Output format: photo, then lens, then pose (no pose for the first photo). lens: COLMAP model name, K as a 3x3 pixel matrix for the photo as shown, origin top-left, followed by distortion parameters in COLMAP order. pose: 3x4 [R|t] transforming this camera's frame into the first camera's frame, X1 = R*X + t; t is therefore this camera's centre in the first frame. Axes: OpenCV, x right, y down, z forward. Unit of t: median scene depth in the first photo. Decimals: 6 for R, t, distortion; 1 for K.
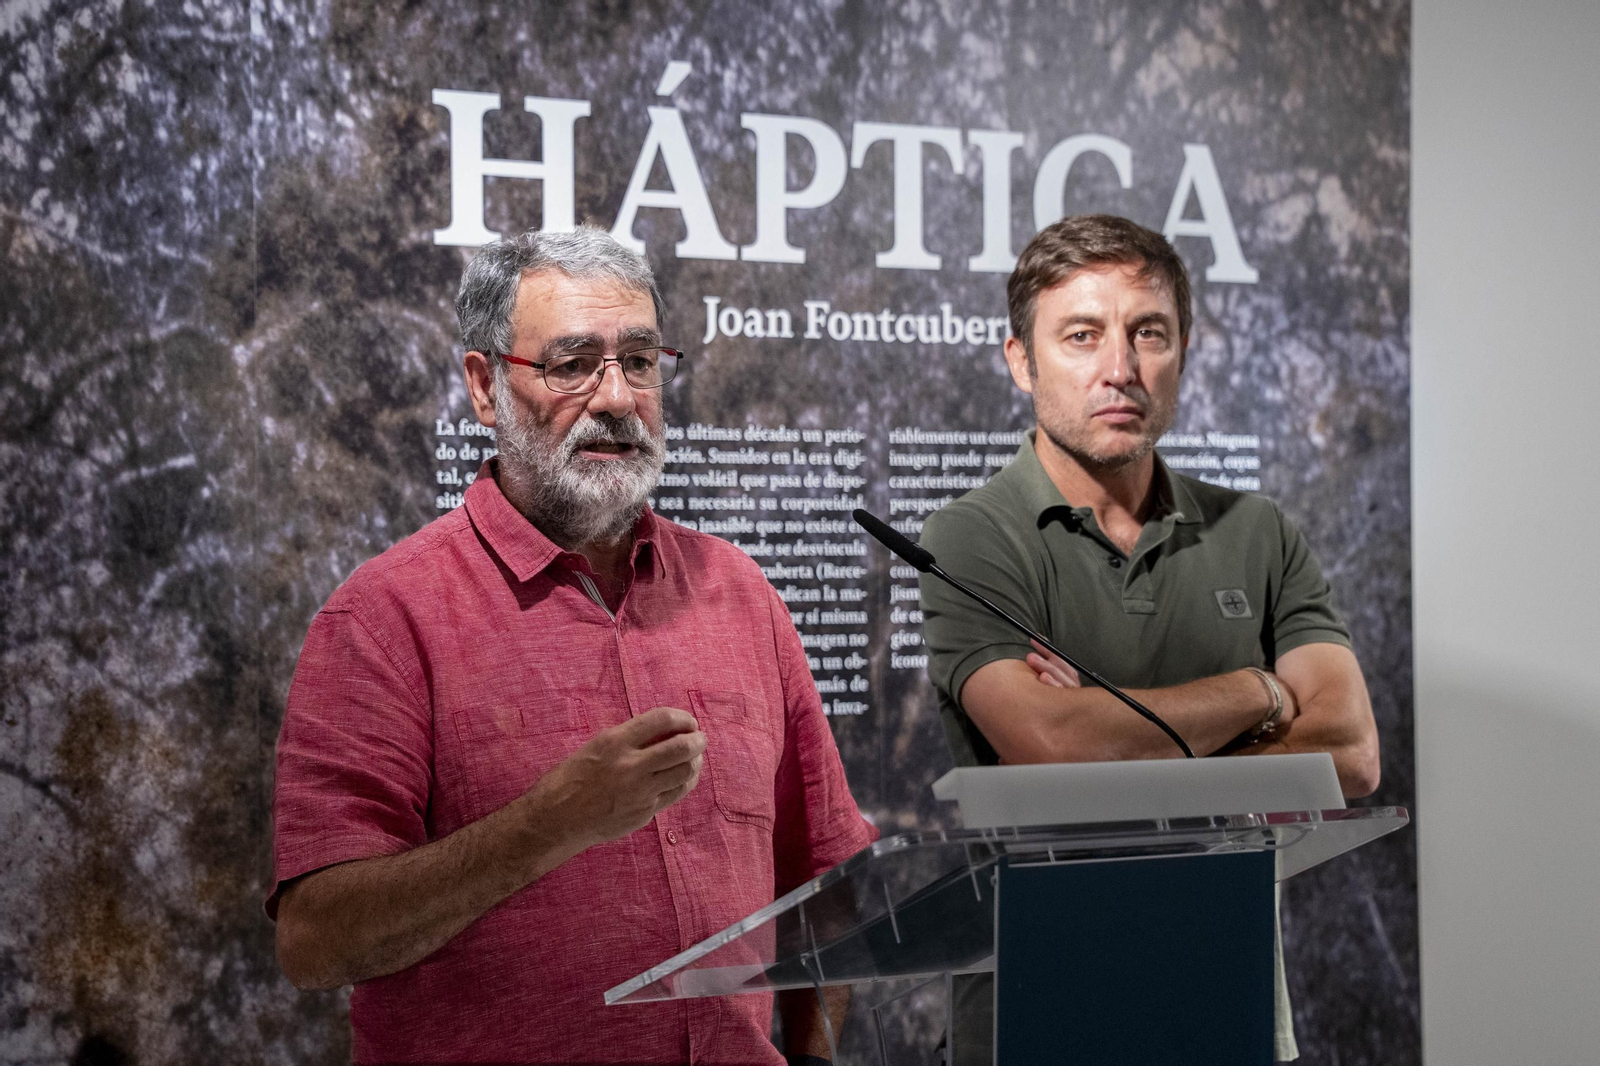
lens RADIAL K [[3815.4, 0, 777.2], [0, 3815.4, 539.2], [0, 0, 1]] dist [0.287678, 0.000000]
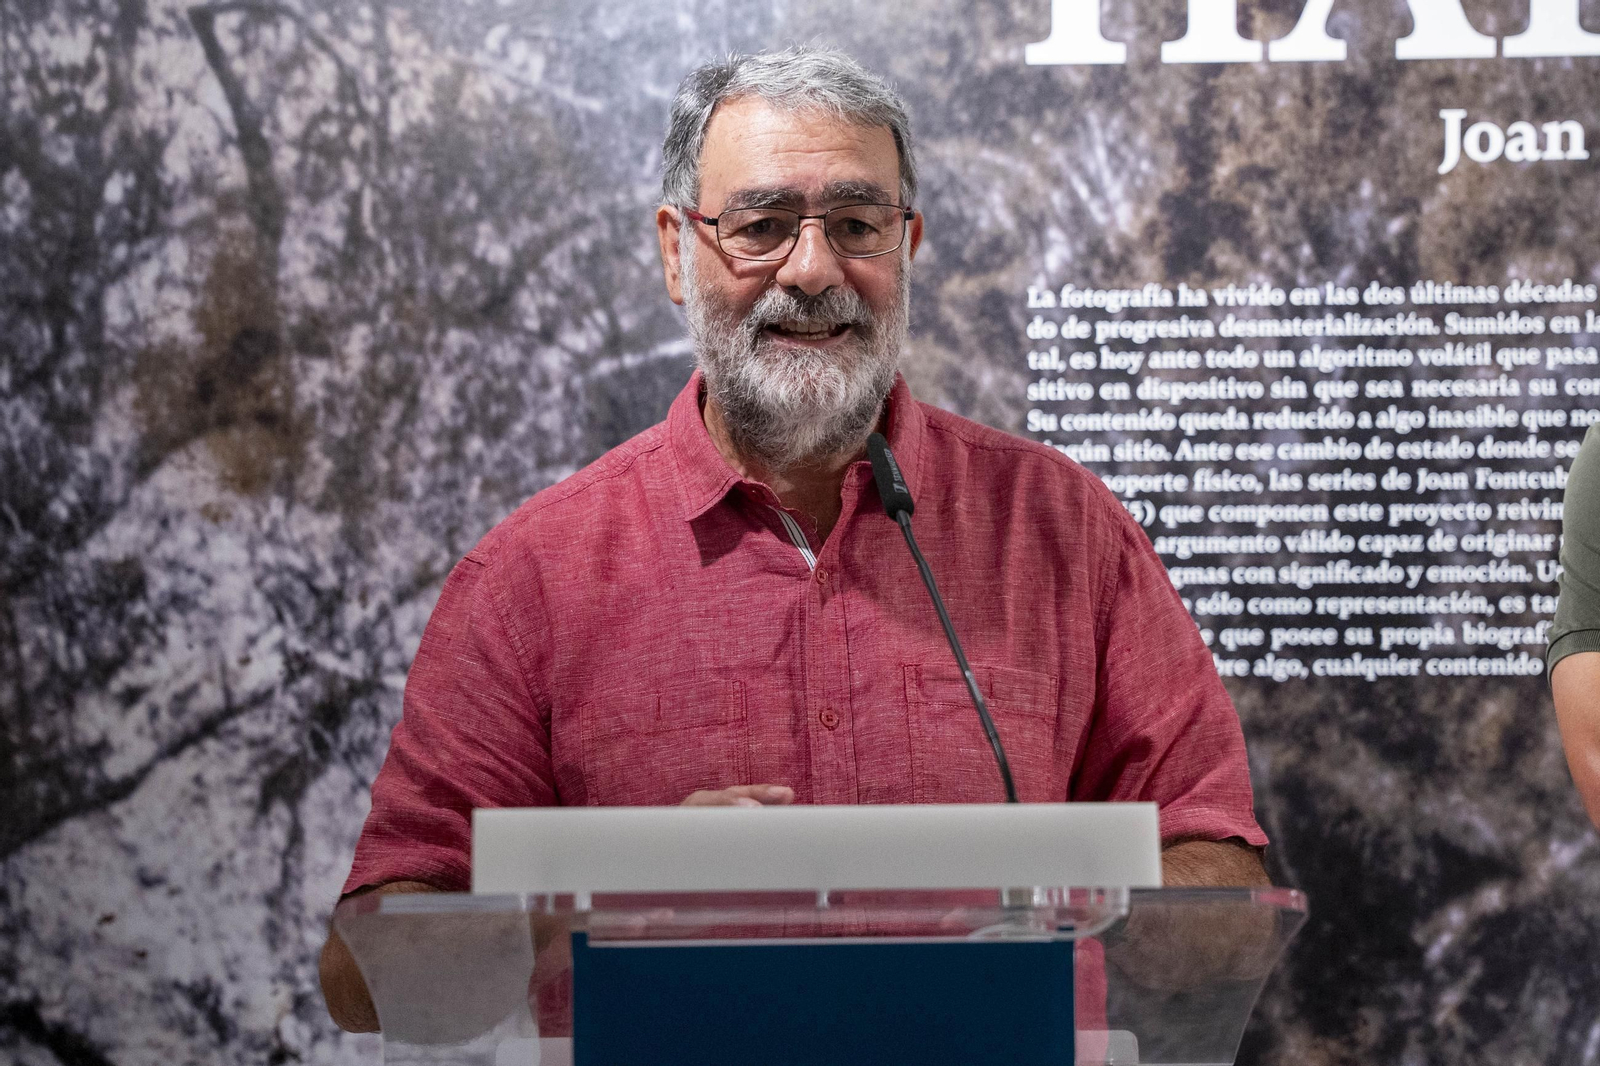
lens RADIAL K [[4278.2, 0, 809.4], [0, 4278.2, 547.8], [0, 0, 1]] dist [0.397387, 0.000000]
pose [[0.829423, 0.019848, -0.558268, 0.353637], [0.005704, 0.999016, 0.043992, -0.016090], [0.558591, -0.039672, 0.828494, 0.228947]]
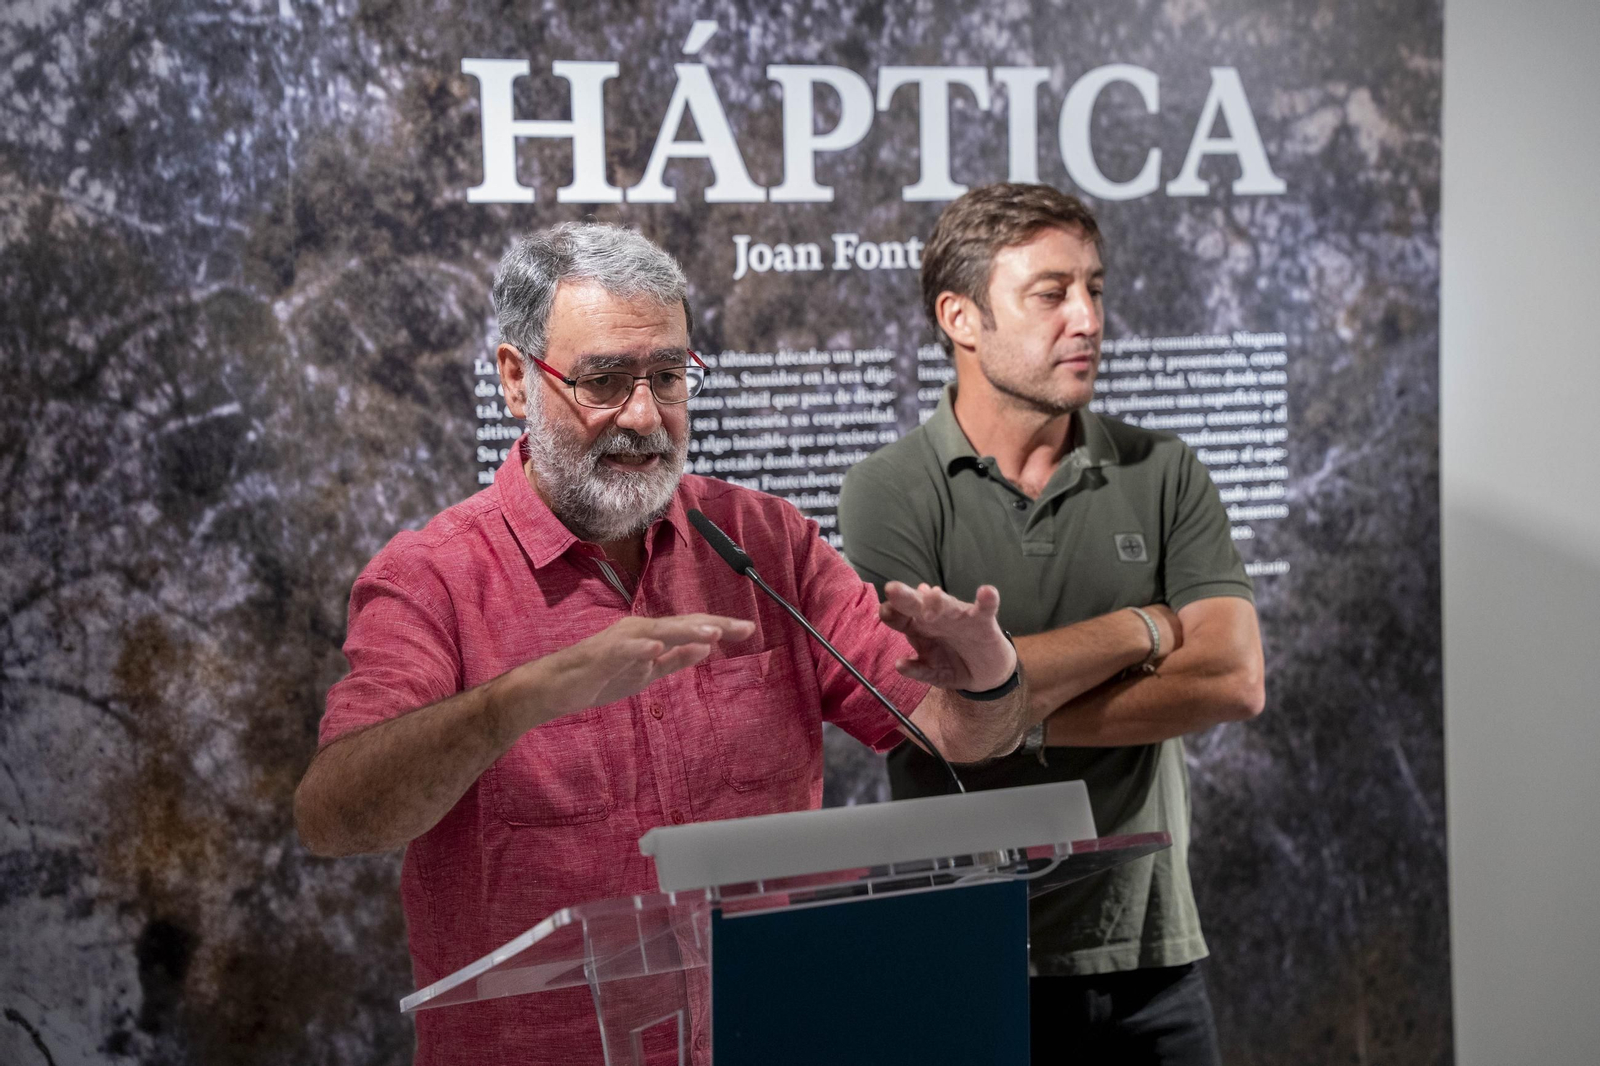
lens RADIAL K [[2874.4, 0, 810.2], [0, 2874.4, 522.7], [0, 0, 1]] dist [0.345553, 0.000000]
pose [[0.989048, -0.004347, -0.147527, 0.126368], [0.017581, 0.995919, 0.088522, -0.054634], [0.146540, -0.090147, 0.985089, 0.171854]]
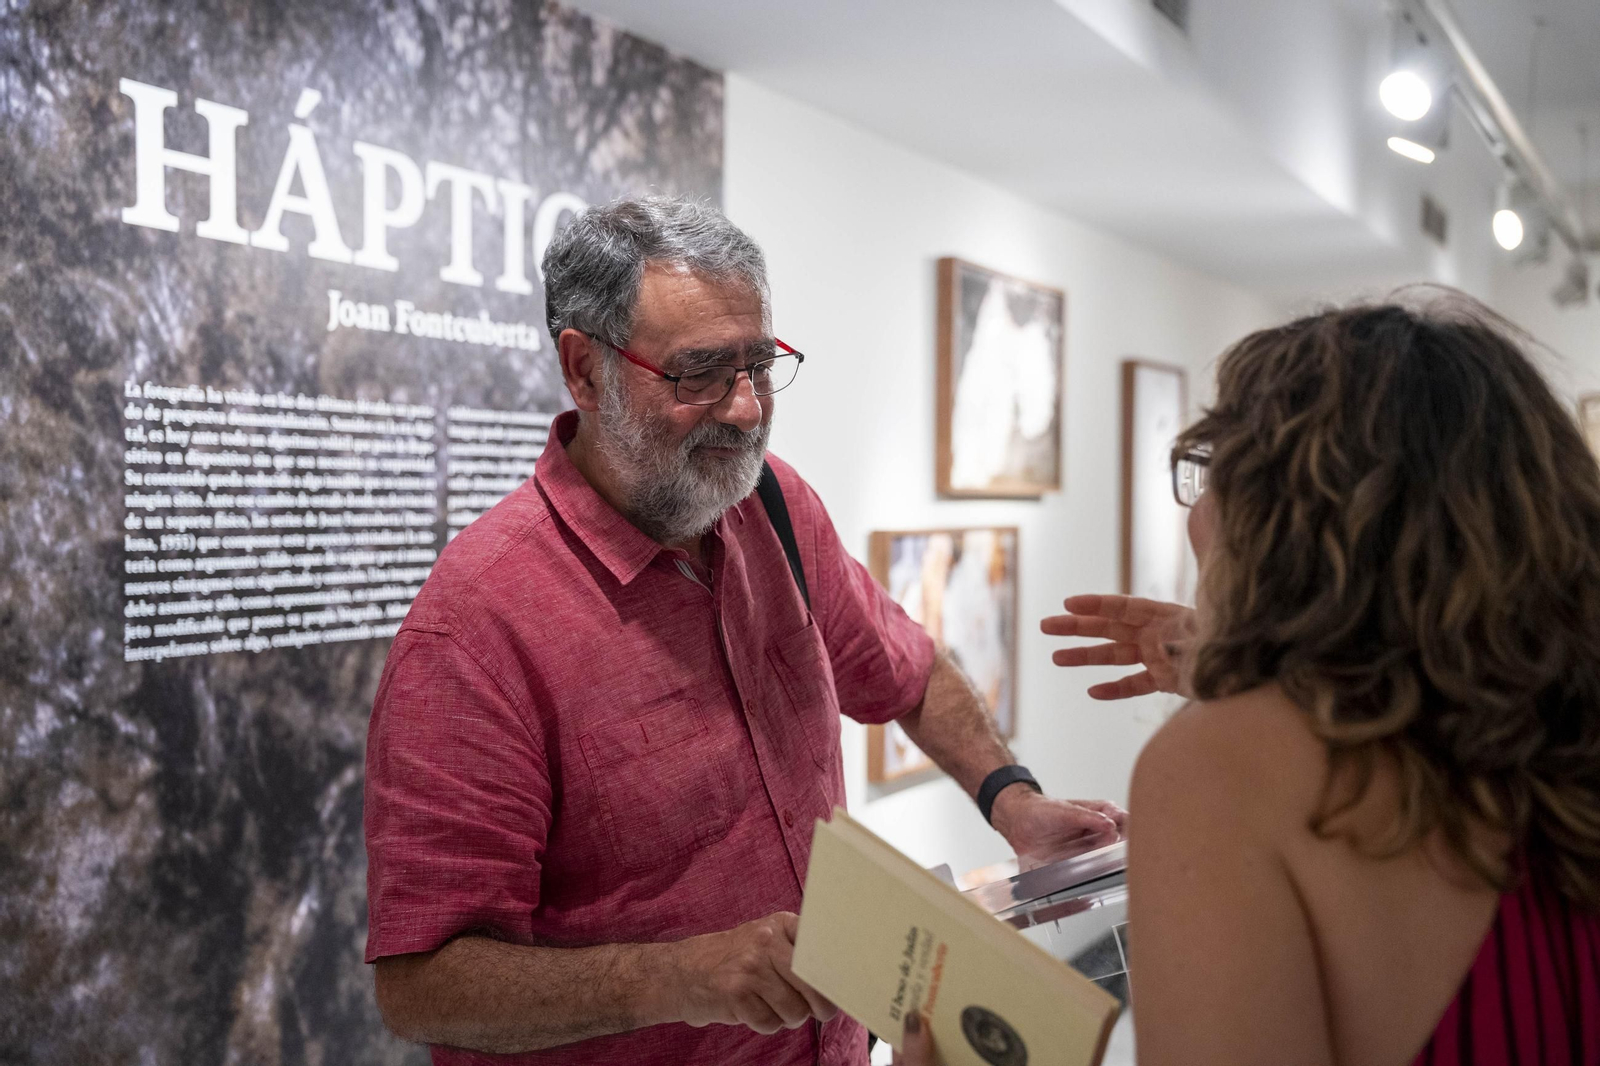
lens RADIAL K [[1837.0, 0, 814.5], [0, 1837.0, 530.0], [0, 0, 1]] dist [0.126792, 0.000000]
pose [[0.877521, 0.004011, 0.479522, -0.165778], [-0.016411, 0.999630, 0.021671, -0.003339], [-0.479258, -0.026886, 0.877262, 0.413751]]
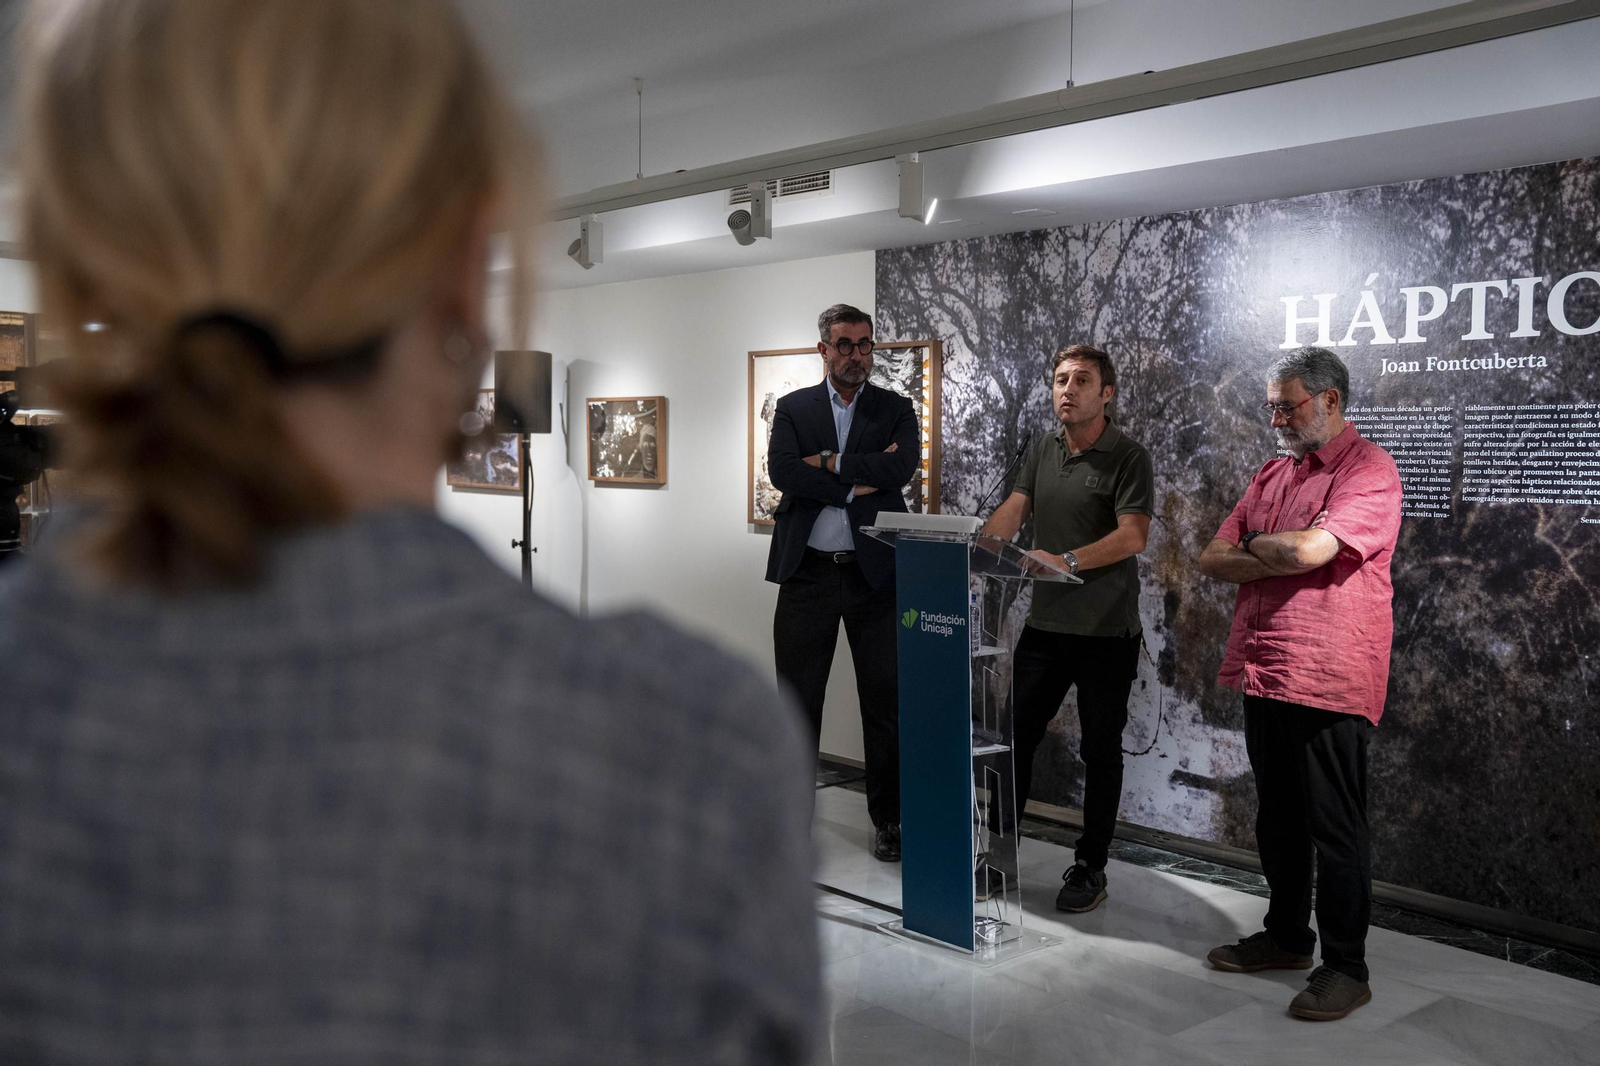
lens RADIAL K [[1518.9, 0, 838.0], [0, 1518.9, 524.7], [0, 0, 1]] dist [0.083447, 0.000000]
pose [[0.144844, 0.066163, -0.987240, 1.008340], [0.002528, 0.997734, 0.067237, -0.020481], [0.989451, -0.012234, 0.144348, 0.464254]]
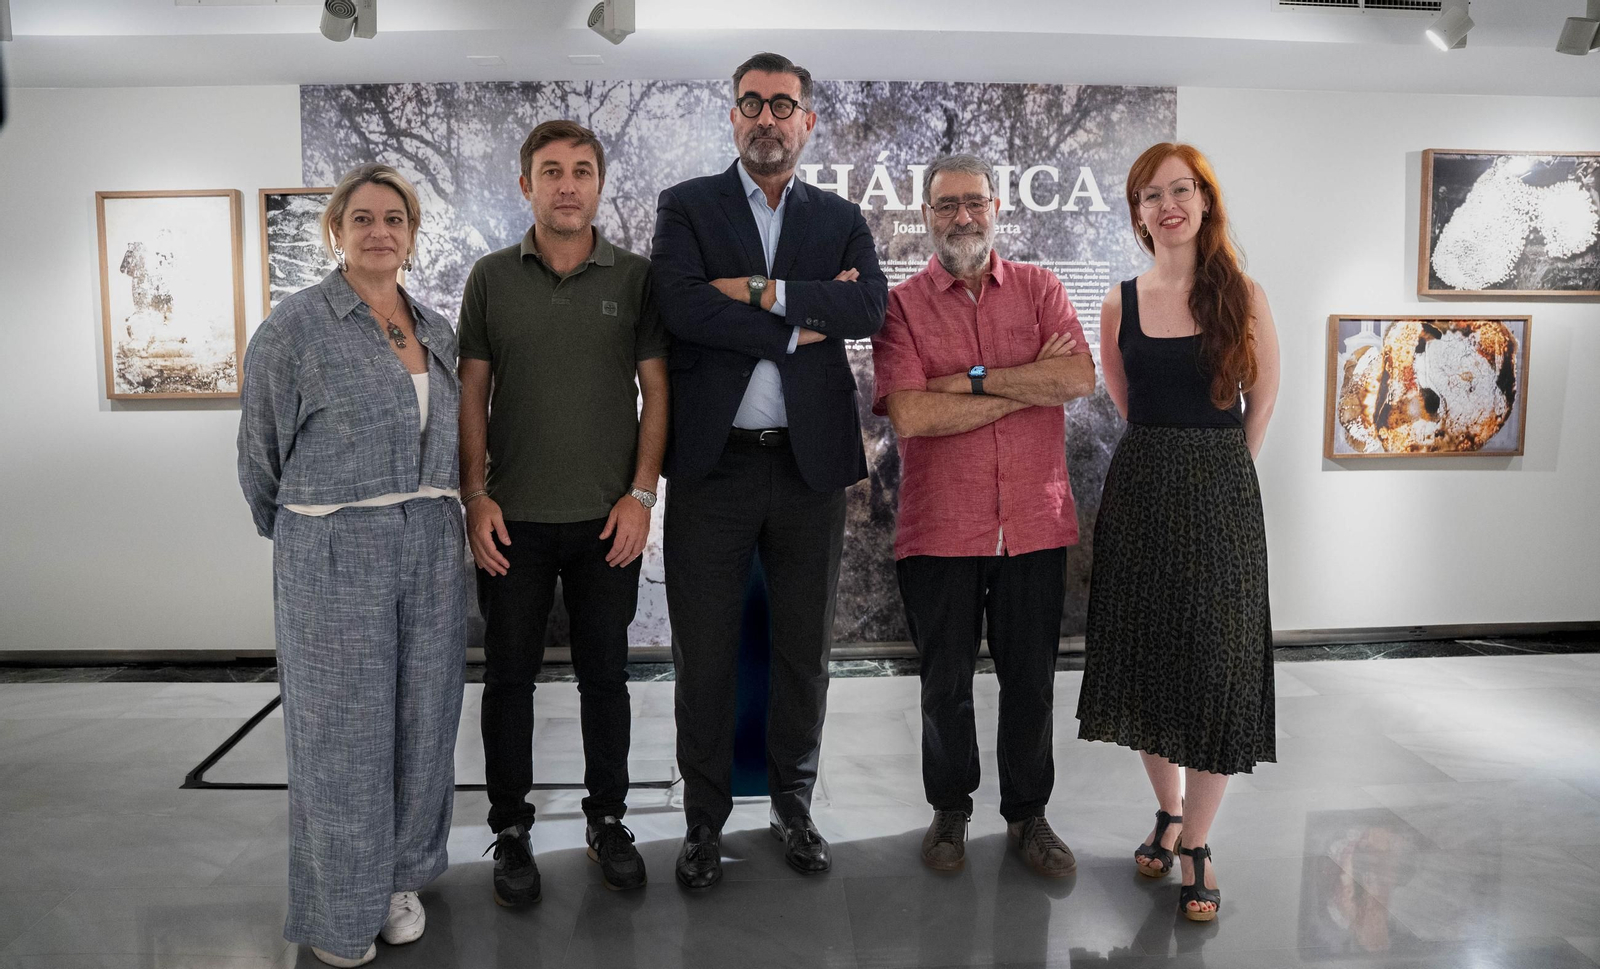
lens RADIAL K [[1137.3, 0, 803.3], [0, 1137.3, 436.2], [0, 0, 1]] dist [-0.129842, 0.070509]
pose [[0.848408, 0.053172, -0.526666, 0.442529], [0.003244, 0.994401, 0.105620, 0.017913], [0.529333, -0.091317, 0.843485, 0.115221]]
